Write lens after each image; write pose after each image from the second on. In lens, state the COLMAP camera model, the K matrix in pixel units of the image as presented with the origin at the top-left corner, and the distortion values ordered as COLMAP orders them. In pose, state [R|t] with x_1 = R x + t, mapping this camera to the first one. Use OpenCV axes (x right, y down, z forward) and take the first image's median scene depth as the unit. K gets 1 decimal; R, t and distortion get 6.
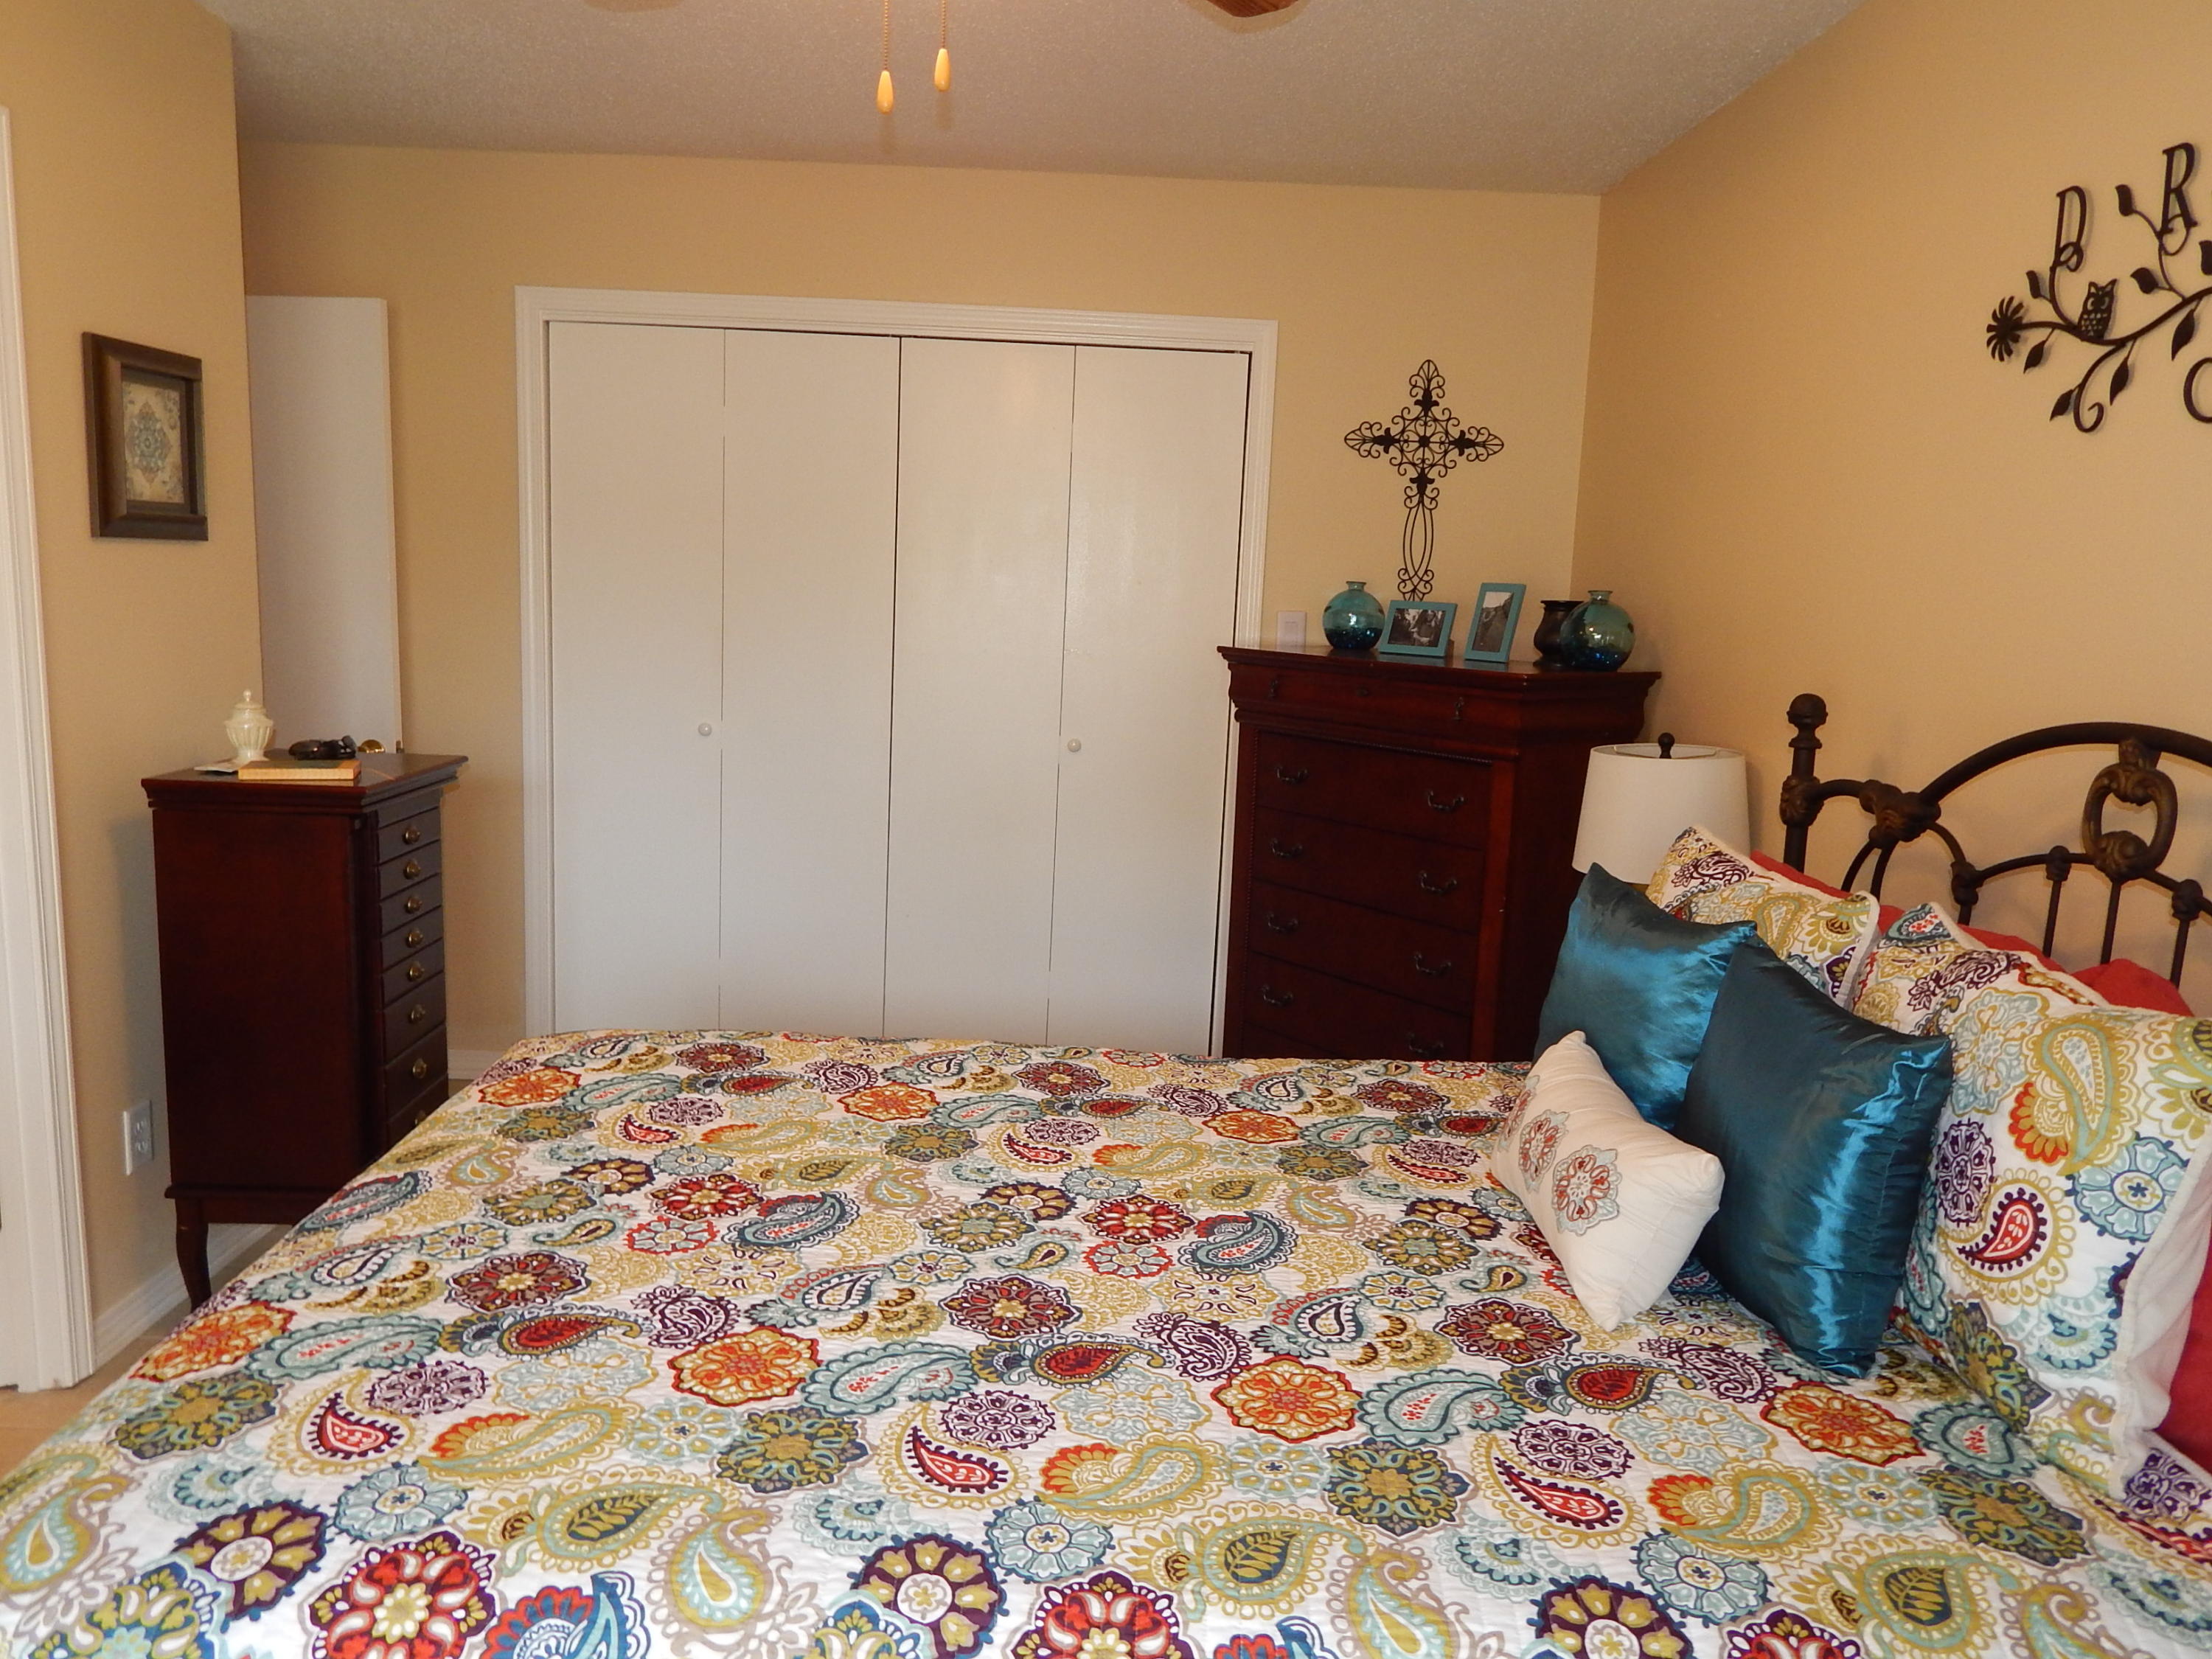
lens RADIAL K [[1596.3, 0, 1106.0], [0, 1596.3, 829.5], [0, 0, 1]] dist [0.008962, 0.007842]
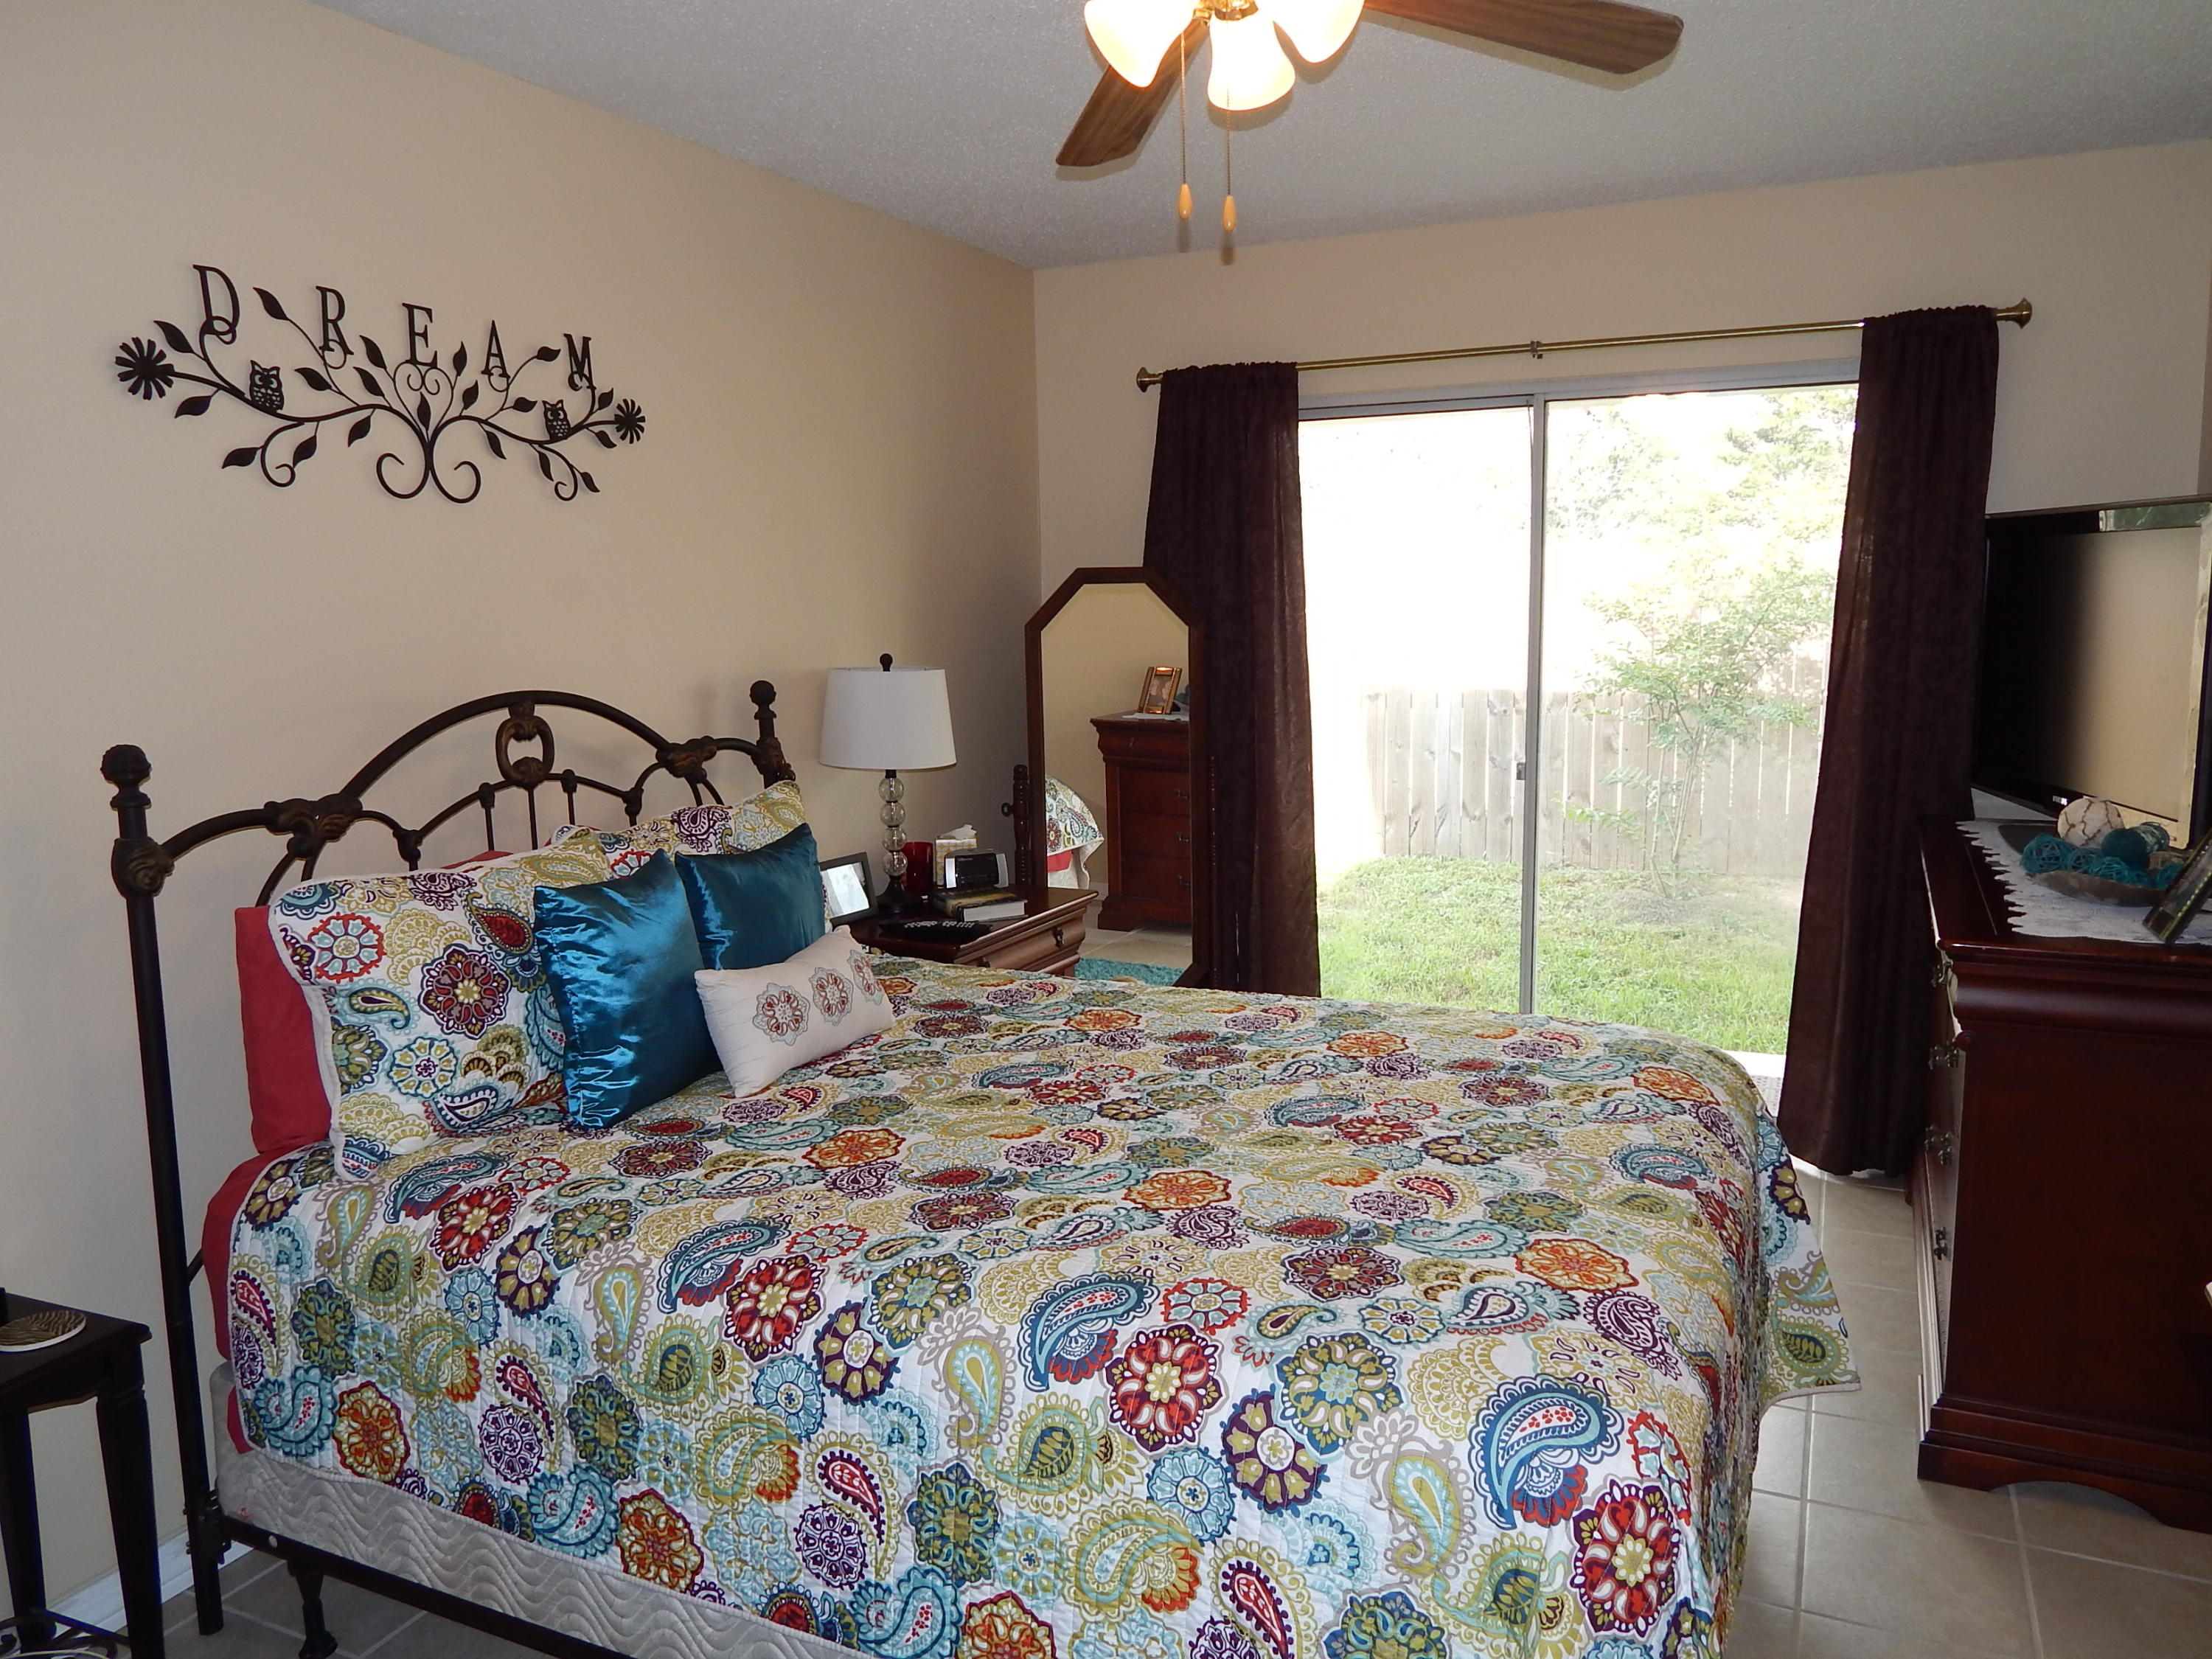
lens RADIAL K [[1596.3, 0, 1106.0], [0, 1596.3, 829.5], [0, 0, 1]] dist [0.008962, 0.007842]
pose [[-0.895654, -0.081611, 0.437200, -0.533933], [0.062119, 0.950430, 0.304671, -0.343245], [-0.440392, 0.300038, -0.846187, 1.899204]]
